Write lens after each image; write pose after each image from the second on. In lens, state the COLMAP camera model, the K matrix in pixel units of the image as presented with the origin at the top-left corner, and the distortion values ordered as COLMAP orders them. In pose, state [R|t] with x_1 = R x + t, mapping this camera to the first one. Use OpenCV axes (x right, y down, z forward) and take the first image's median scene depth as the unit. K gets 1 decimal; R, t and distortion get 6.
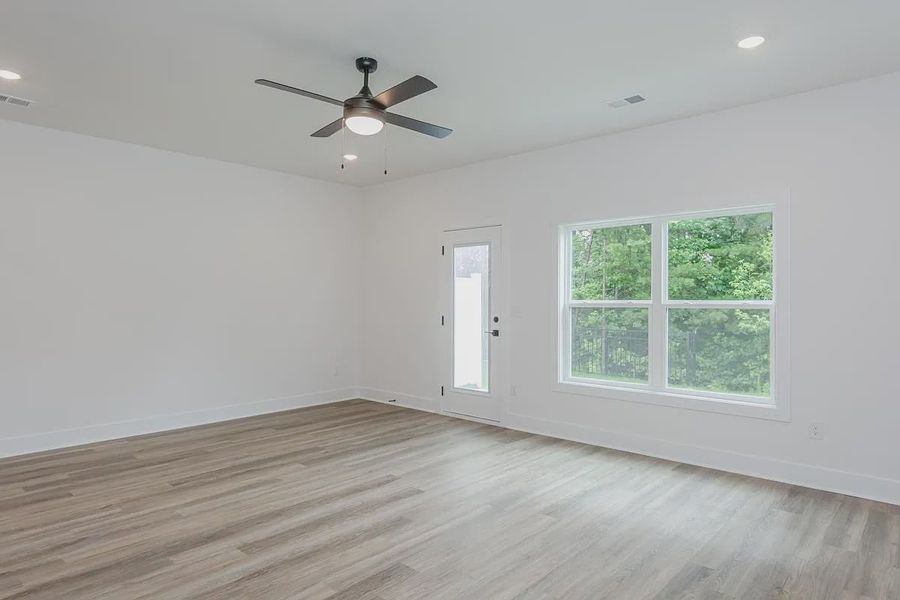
lens RADIAL K [[550.3, 0, 450.0], [0, 550.3, 300.0], [0, 0, 1]] dist [0.002500, -0.004252]
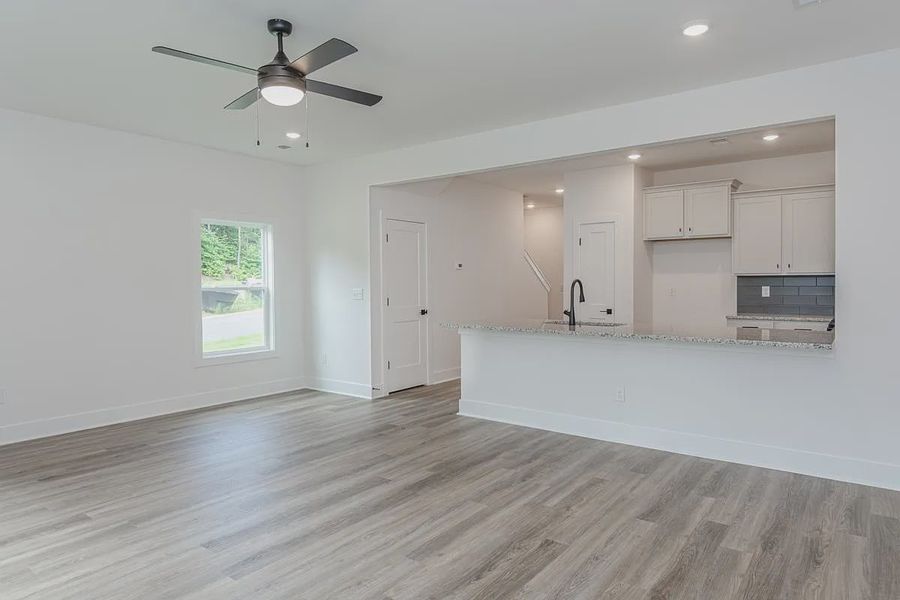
lens RADIAL K [[550.3, 0, 450.0], [0, 550.3, 300.0], [0, 0, 1]] dist [0.002500, -0.004252]
pose [[-0.995827, 0.005532, -0.091090, -0.319525], [0.002398, 0.999403, 0.034470, -0.008842], [0.091226, 0.034108, -0.995246, 1.774553]]
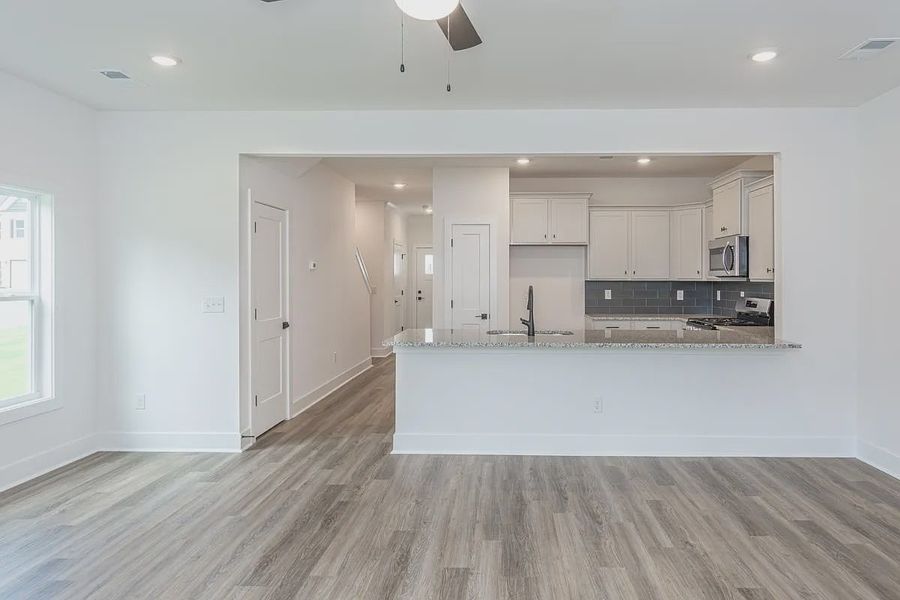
lens RADIAL K [[557.0, 0, 491.6], [0, 557.0, 276.6], [0, 0, 1]] dist [-0.003669, -0.001807]
pose [[-0.757680, -0.006918, -0.652589, 0.152690], [-0.004223, 0.999975, -0.005697, -0.025181], [0.652612, -0.001560, -0.757691, 1.355185]]
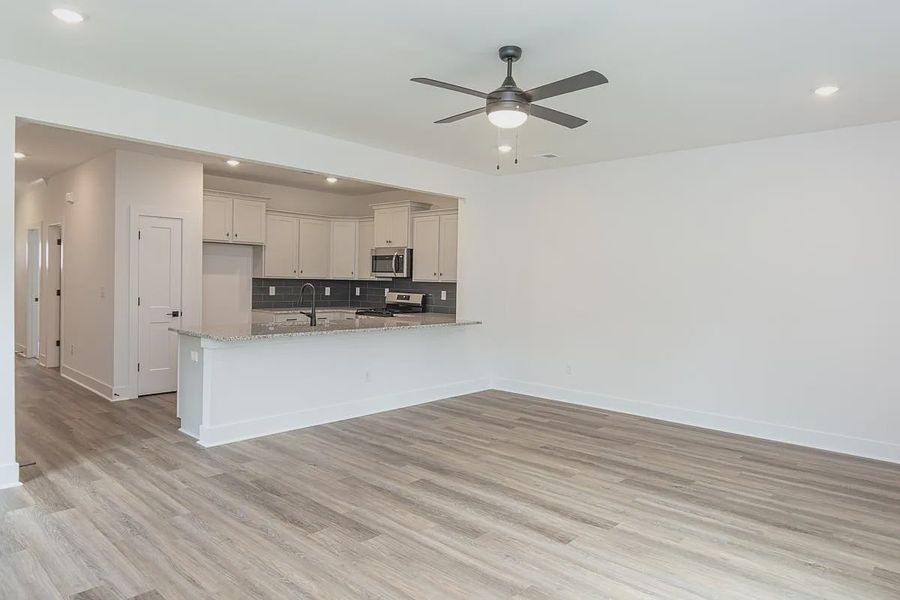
lens RADIAL K [[558.1, 0, 453.5], [0, 558.1, 292.9], [0, 0, 1]] dist [0.002980, 0.000235]
pose [[-0.010444, 0.018959, -0.999766, 0.751857], [-0.020882, 0.999598, 0.019174, -0.023239], [0.999727, 0.021077, -0.010044, 0.844897]]
